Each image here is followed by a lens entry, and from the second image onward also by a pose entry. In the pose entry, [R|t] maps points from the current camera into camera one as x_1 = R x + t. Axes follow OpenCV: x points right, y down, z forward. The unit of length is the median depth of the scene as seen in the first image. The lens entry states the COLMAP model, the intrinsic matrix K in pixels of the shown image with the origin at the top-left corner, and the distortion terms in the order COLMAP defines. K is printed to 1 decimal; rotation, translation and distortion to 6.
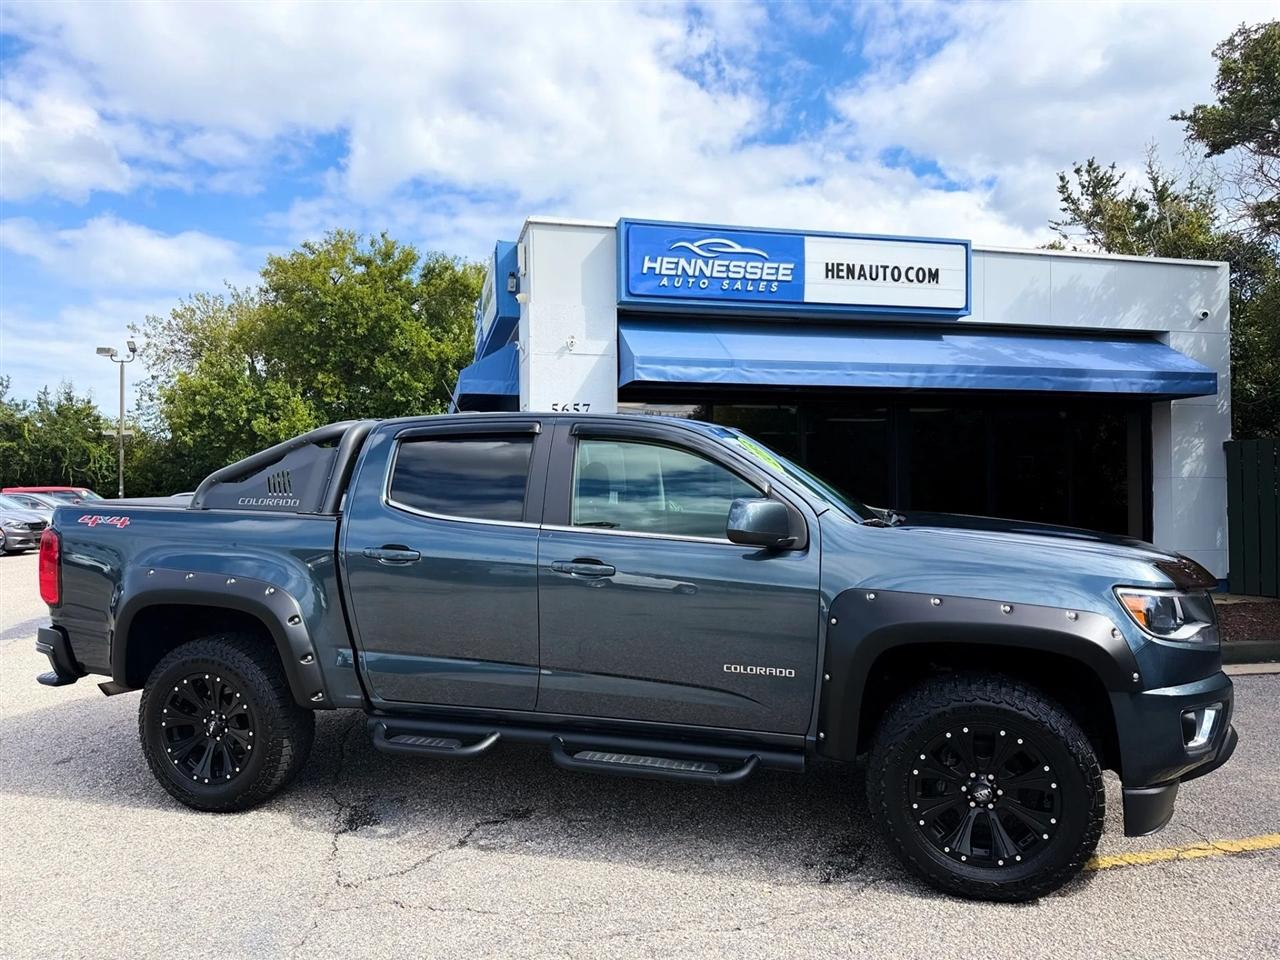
lens RADIAL K [[907.3, 0, 632.7], [0, 907.3, 474.6], [0, 0, 1]] dist [0.100287, -0.172049]
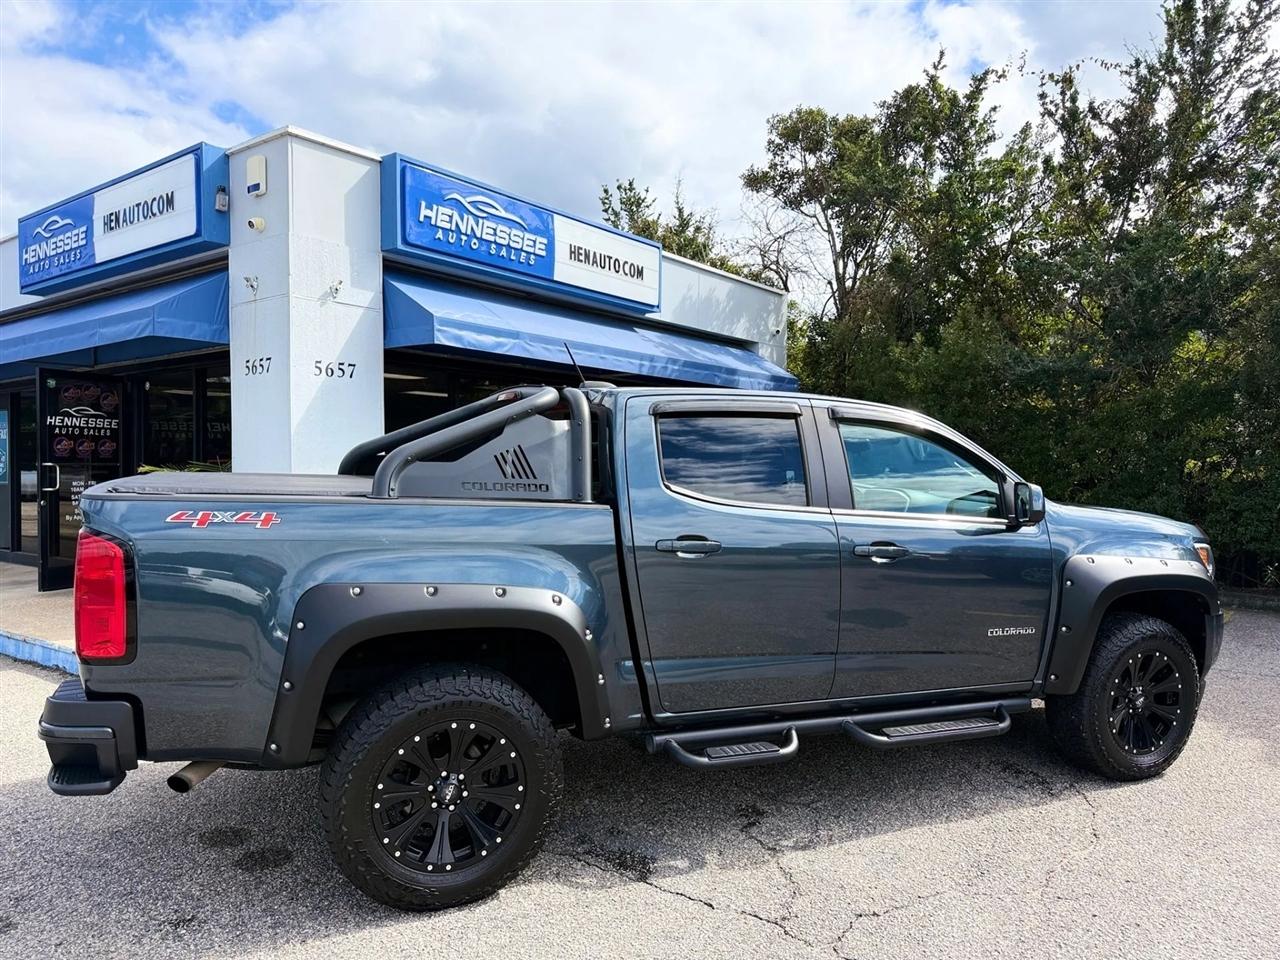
lens RADIAL K [[907.1, 0, 647.4], [0, 907.1, 483.6], [0, 0, 1]] dist [0.113940, -0.182968]
pose [[0.763052, -0.004628, 0.646320, -0.383926], [-0.020704, 0.999286, 0.031599, 0.000251], [-0.646005, -0.037493, 0.762412, 0.165003]]
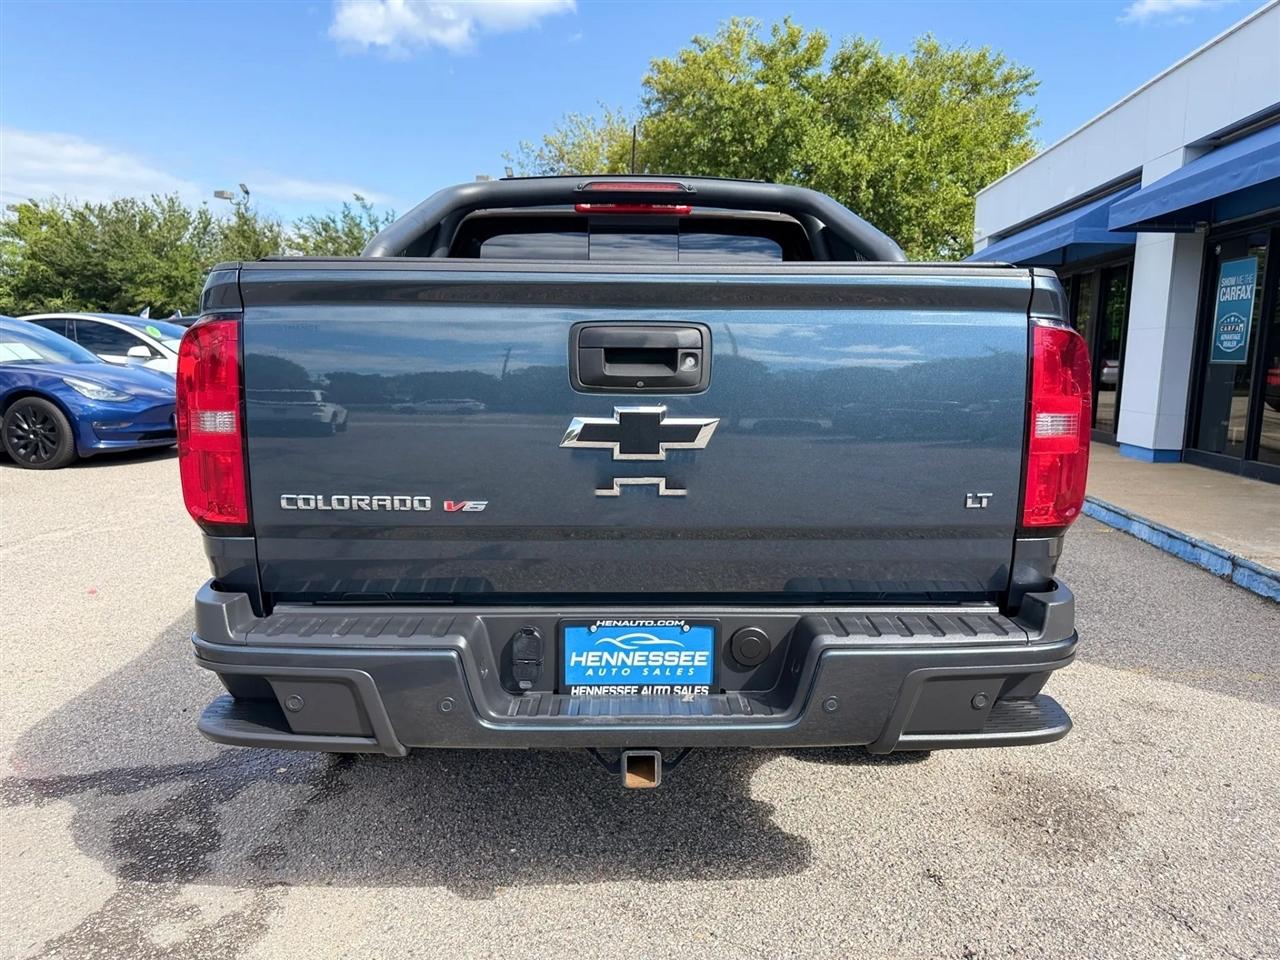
lens RADIAL K [[900.3, 0, 650.0], [0, 900.3, 478.6], [0, 0, 1]] dist [0.027082, -0.029843]
pose [[0.950040, 0.069704, -0.304245, -0.502082], [-0.018913, 0.985810, 0.166795, 0.032111], [0.311554, -0.152707, 0.937878, 0.660747]]
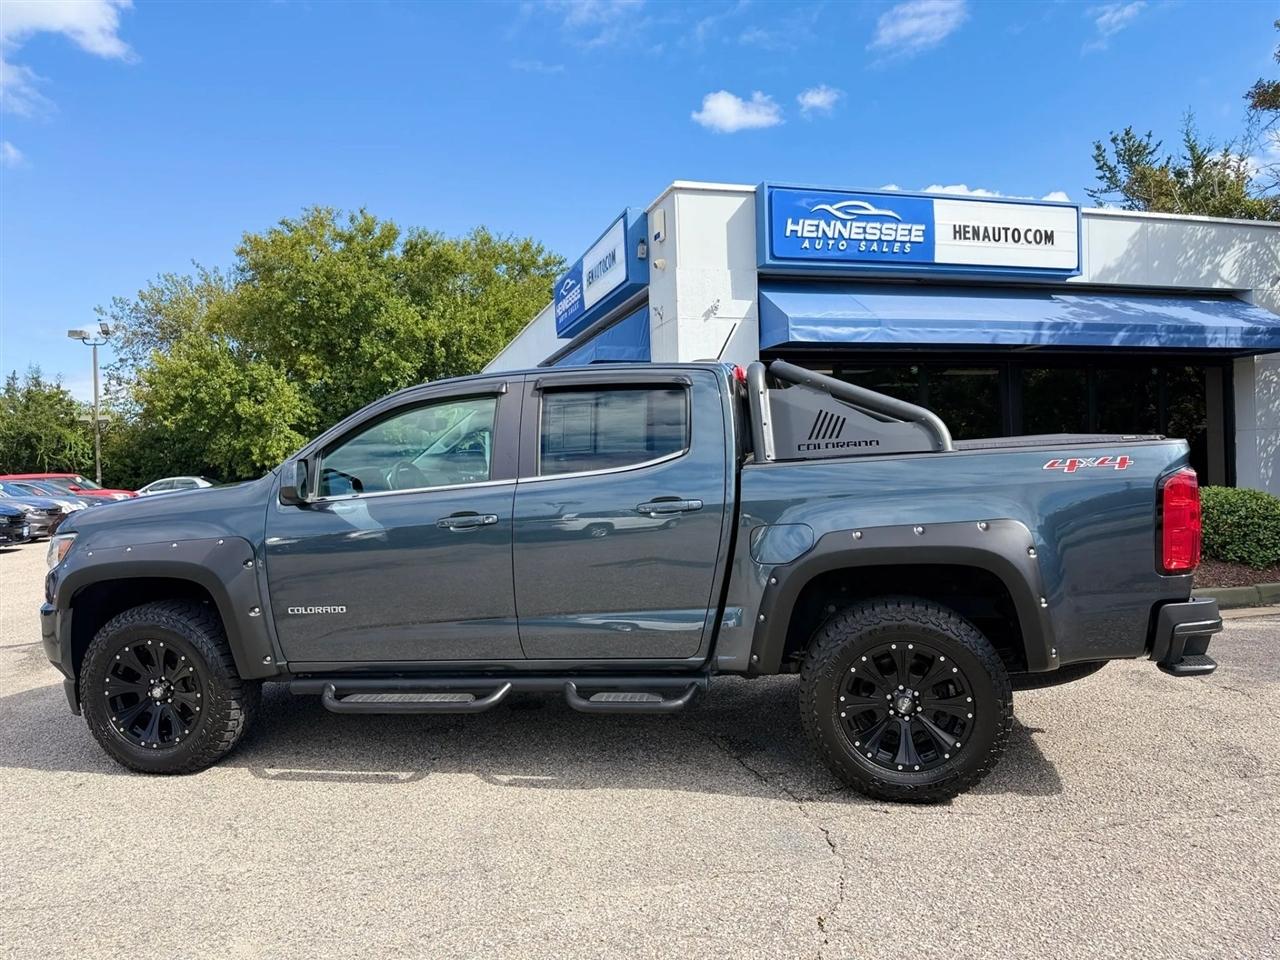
lens RADIAL K [[904.7, 0, 630.5], [0, 904.7, 484.6], [0, 0, 1]] dist [0.059518, -0.086968]
pose [[0.997910, -0.024847, 0.059650, -0.222293], [0.022755, 0.999110, 0.035503, 0.015816], [-0.060479, -0.034072, 0.997588, -0.010238]]
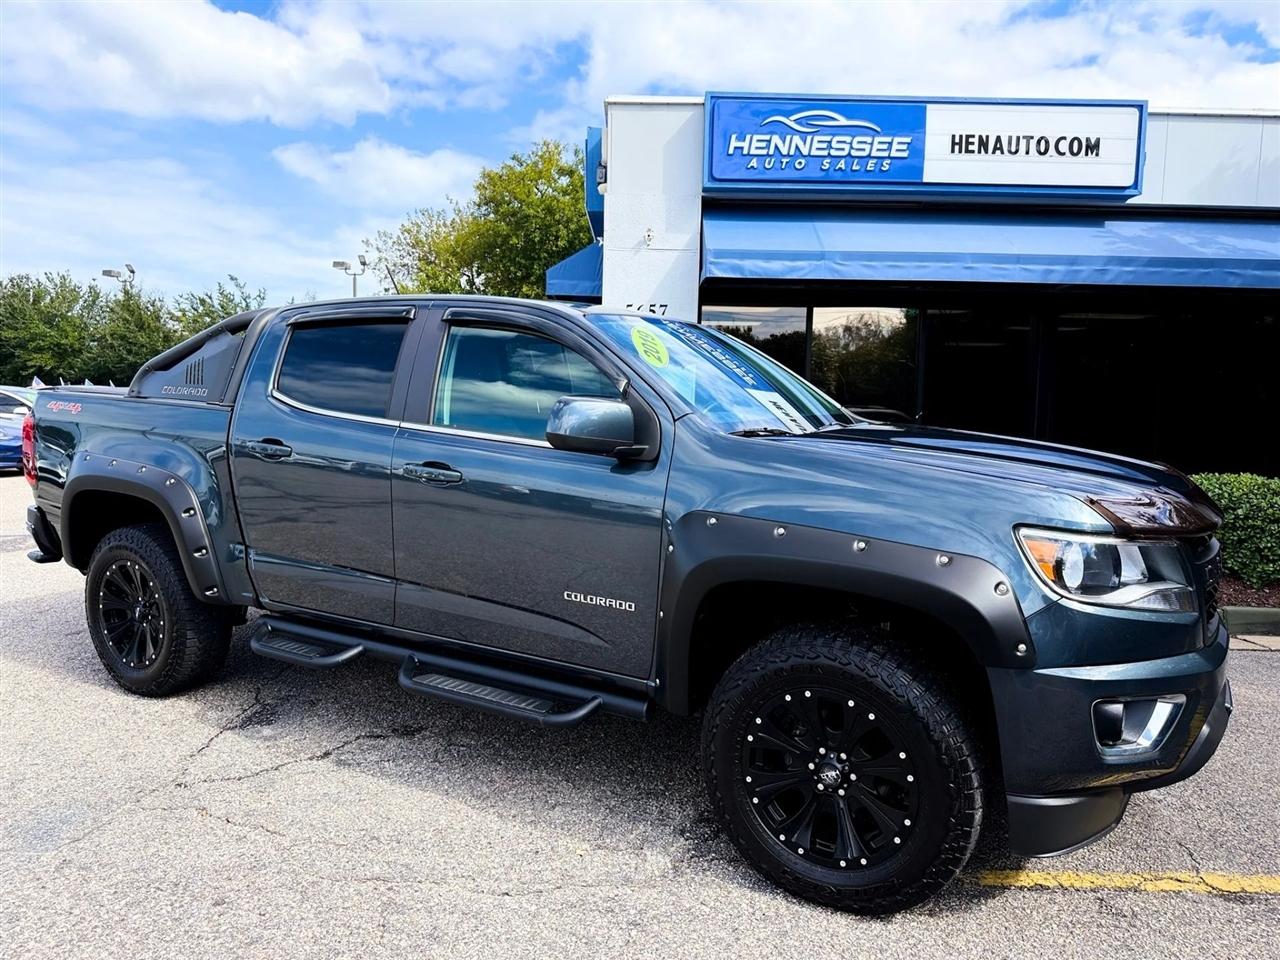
lens RADIAL K [[904.3, 0, 637.8], [0, 904.3, 485.9], [0, 0, 1]] dist [0.022074, -0.020142]
pose [[0.970782, 0.047443, -0.235225, 0.143869], [-0.022513, 0.993944, 0.107560, 0.007936], [0.238903, -0.099121, 0.965971, 0.087366]]
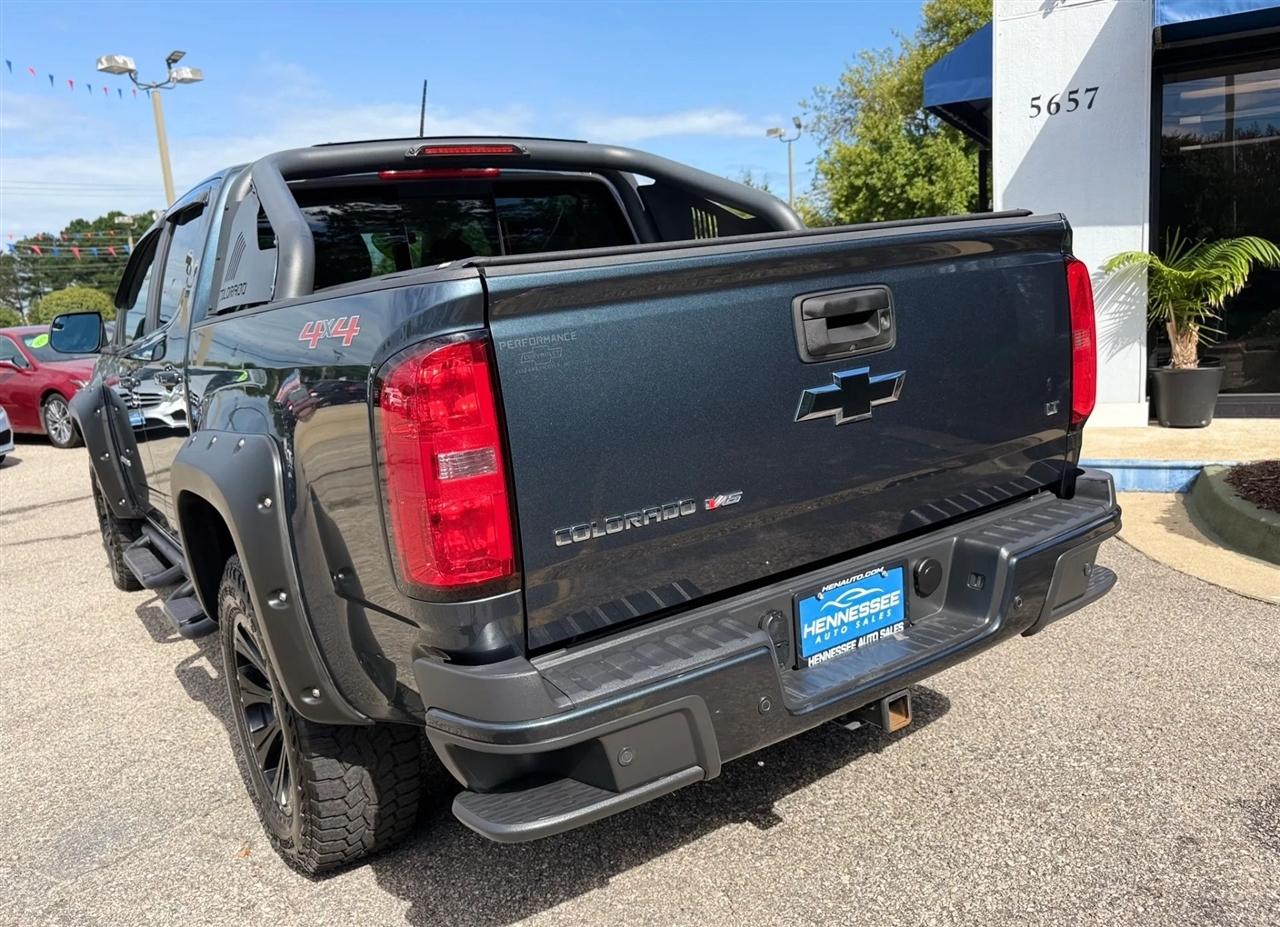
lens RADIAL K [[986.7, 0, 630.4], [0, 986.7, 461.6], [0, 0, 1]] dist [0.001487, 0.000669]
pose [[0.744960, 0.064402, -0.663993, 0.170601], [0.080288, 0.979439, 0.185077, 0.019879], [0.662260, -0.191186, 0.724472, 0.259875]]
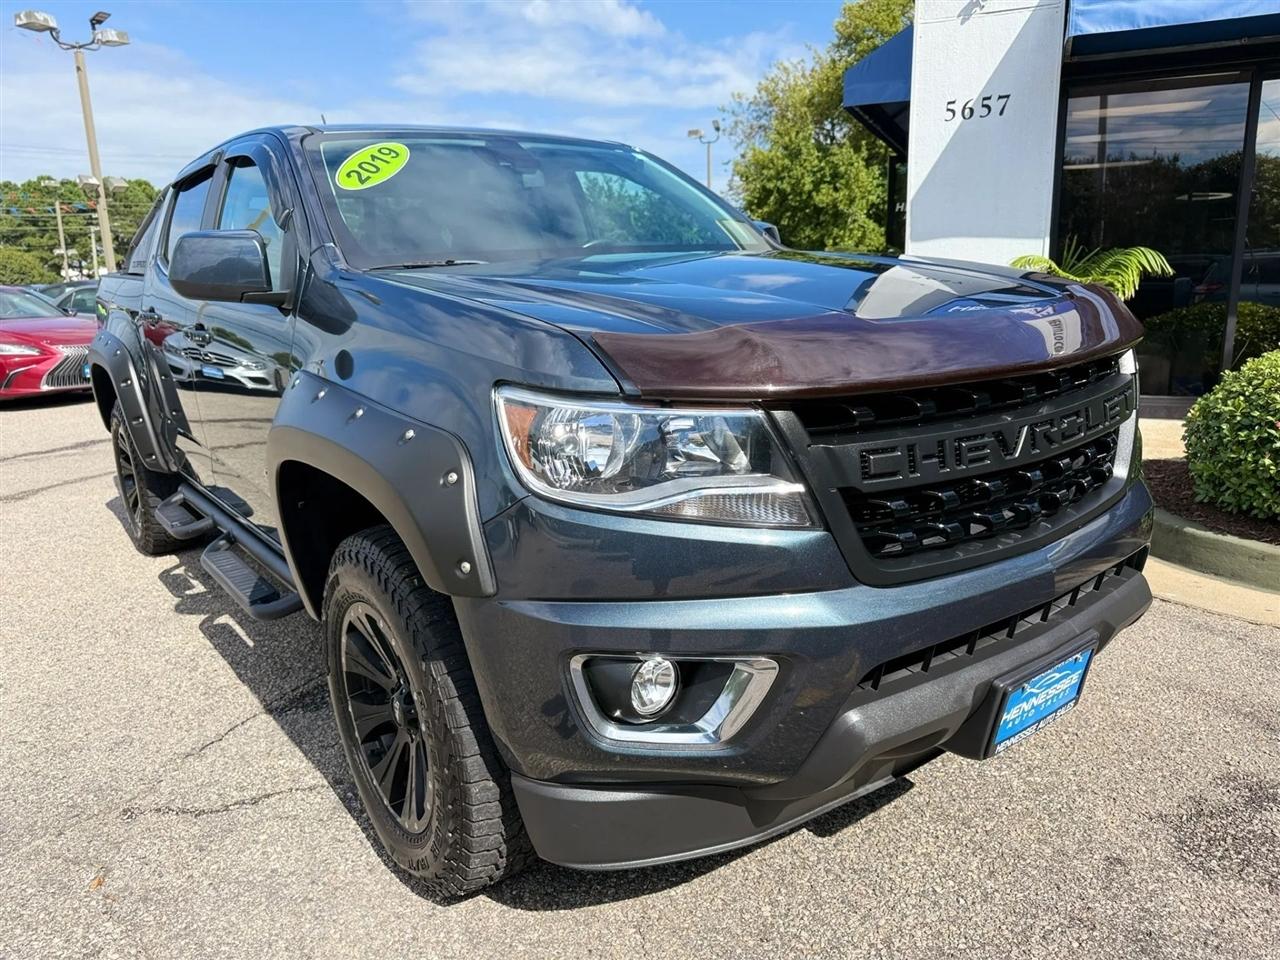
lens RADIAL K [[906.2, 0, 644.7], [0, 906.2, 482.8], [0, 0, 1]] dist [0.003397, -0.004115]
pose [[0.805914, 0.113588, -0.581034, 0.141900], [0.034929, 0.970590, 0.238192, 0.024579], [0.591001, -0.212257, 0.778245, 0.294684]]
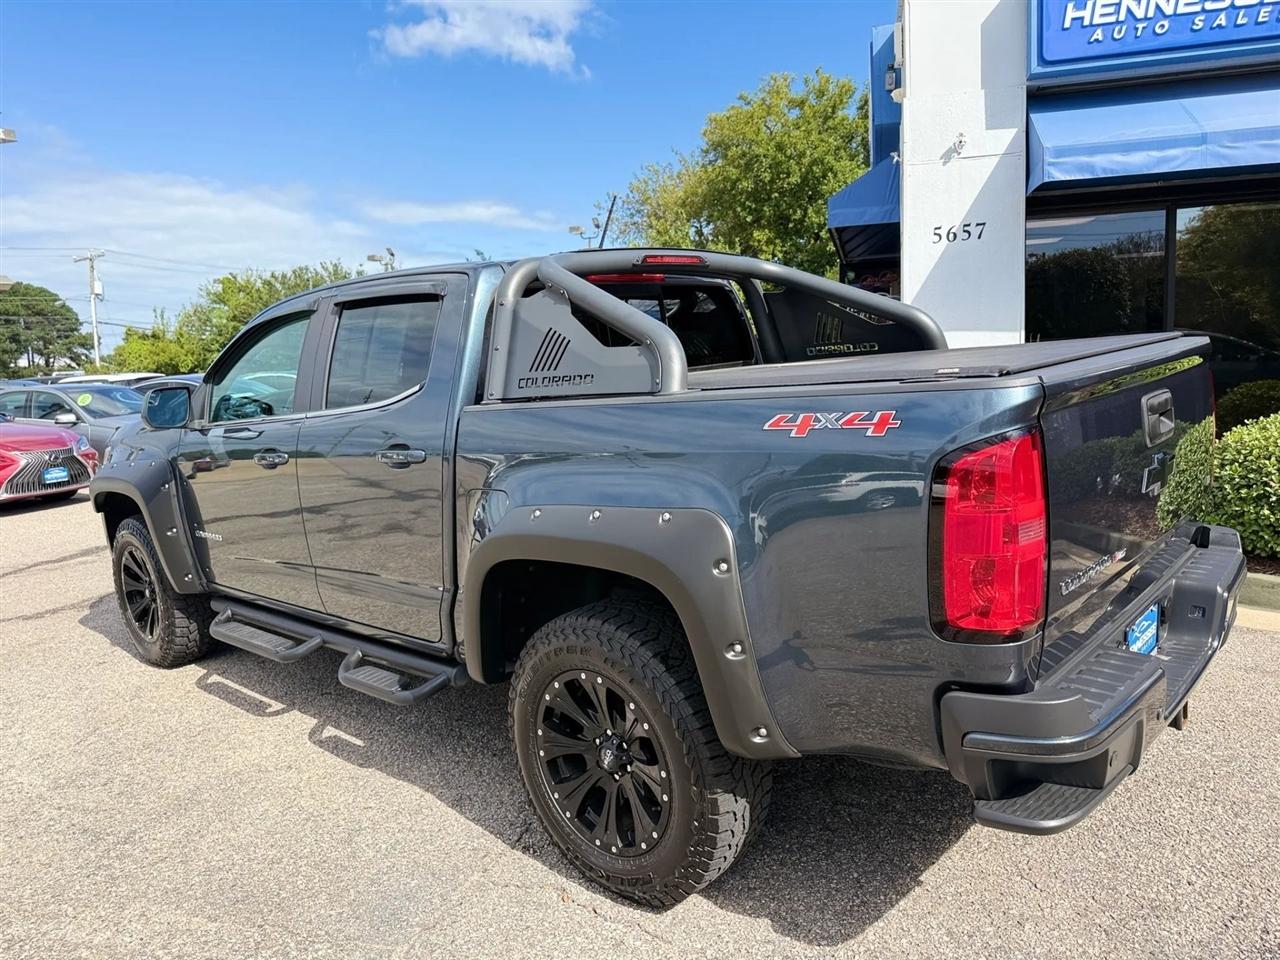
lens RADIAL K [[903.7, 0, 647.8], [0, 903.7, 480.6], [0, 0, 1]] dist [0.008375, -0.006171]
pose [[0.888277, 0.026591, -0.458539, 0.054722], [0.050493, 0.986619, 0.155030, 0.004339], [0.456525, -0.160863, 0.875047, 0.158676]]
